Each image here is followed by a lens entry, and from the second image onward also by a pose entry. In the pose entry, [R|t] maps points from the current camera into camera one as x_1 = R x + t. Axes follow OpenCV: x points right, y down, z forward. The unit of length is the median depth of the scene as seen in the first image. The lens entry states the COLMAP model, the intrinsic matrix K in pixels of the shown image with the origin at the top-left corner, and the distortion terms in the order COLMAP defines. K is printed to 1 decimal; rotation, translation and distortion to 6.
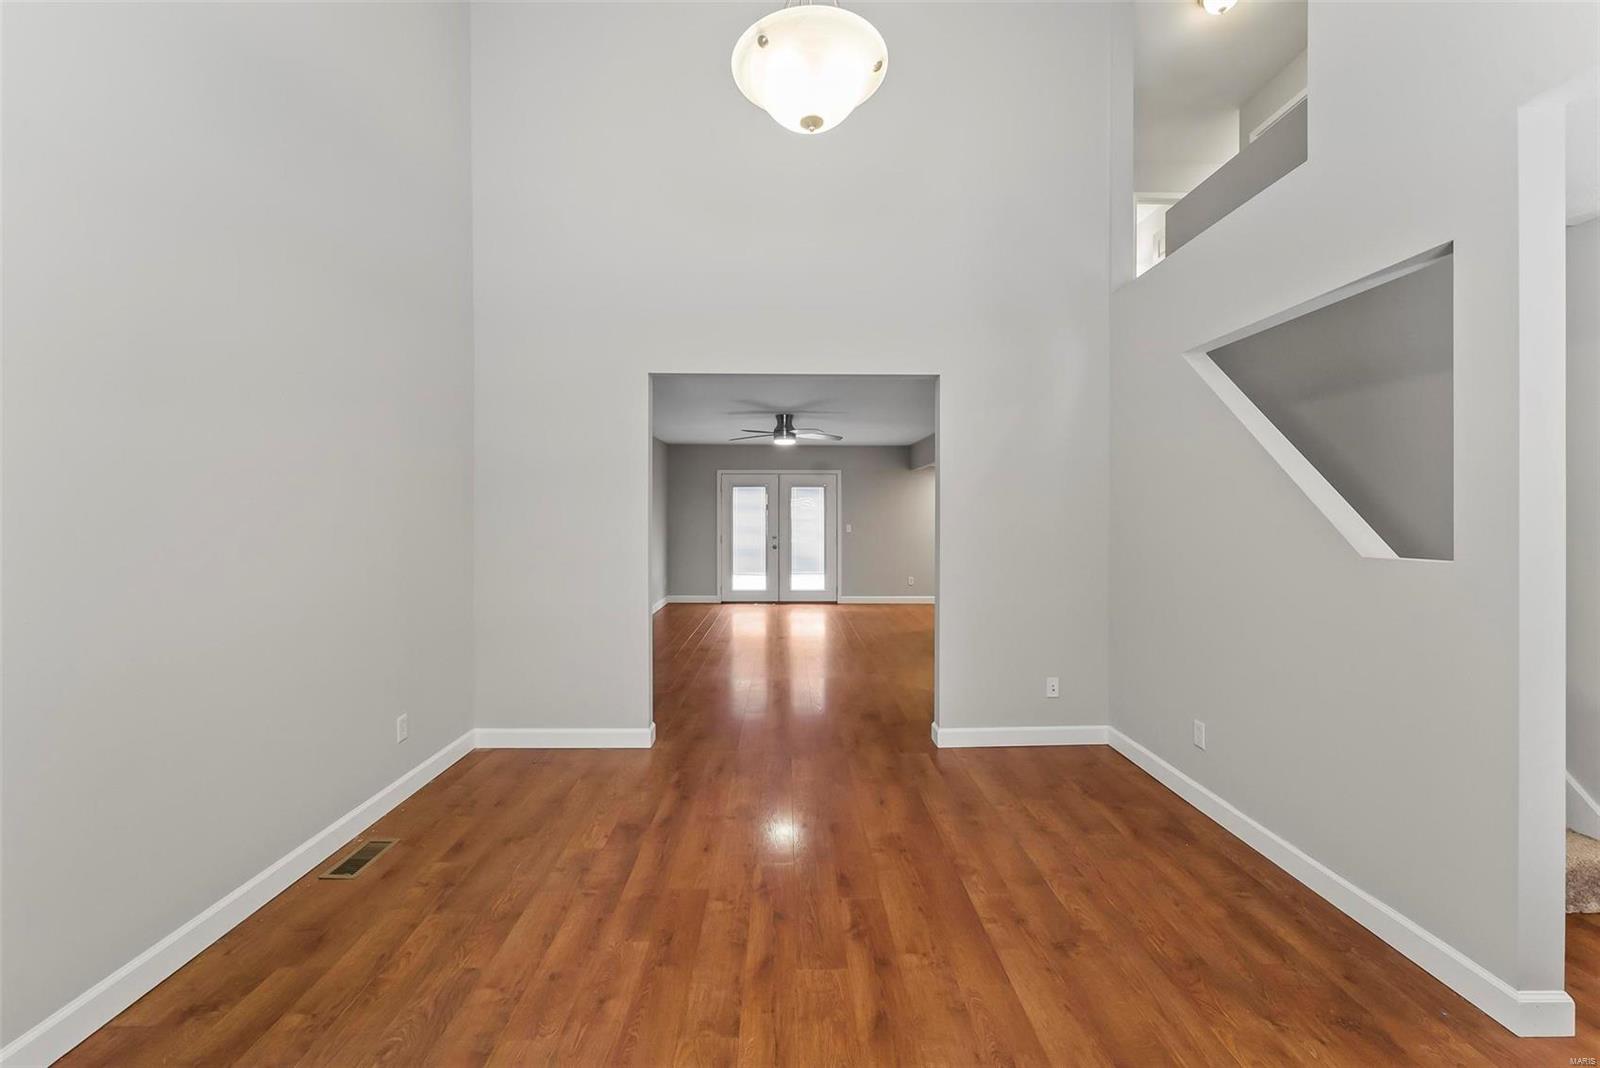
lens RADIAL K [[647.0, 0, 795.8], [0, 647.0, 525.9], [0, 0, 1]] dist [-0.001059, -0.000422]
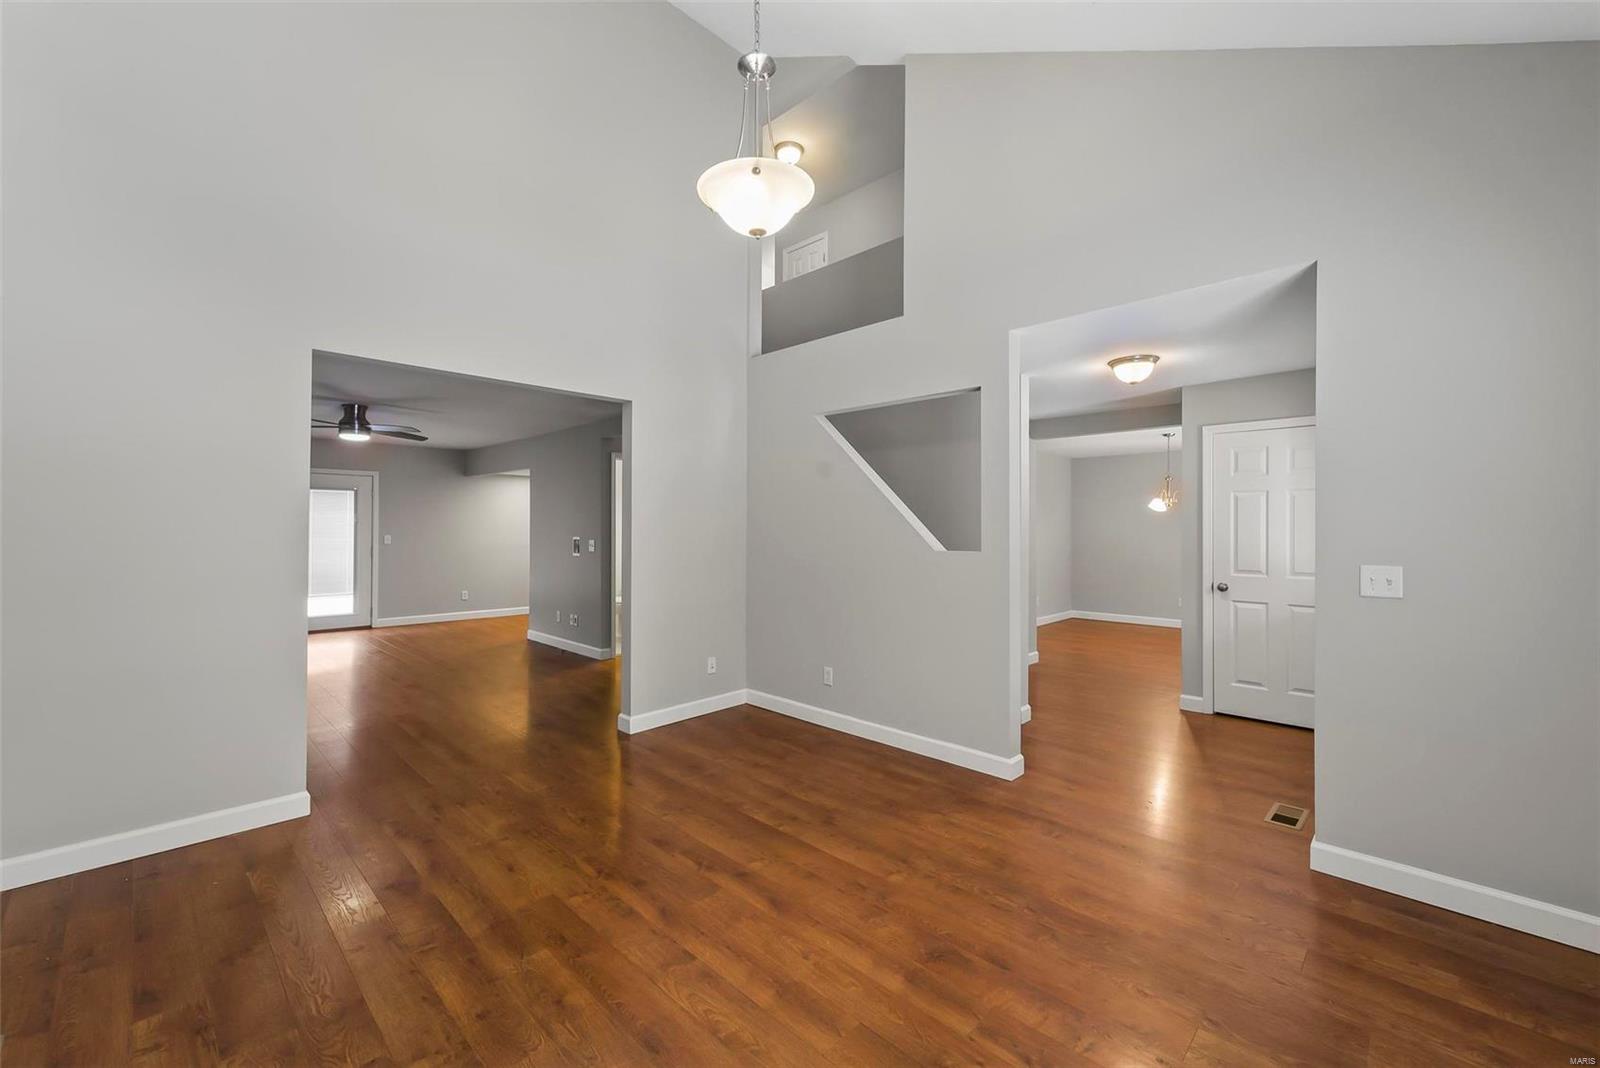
lens RADIAL K [[644.2, 0, 799.5], [0, 644.2, 539.0], [0, 0, 1]] dist [-0.001002, -0.000554]
pose [[0.713240, -0.011876, 0.700819, -0.574365], [0.007008, 0.999927, 0.009812, -0.005635], [-0.700885, -0.002087, 0.713272, 0.002799]]
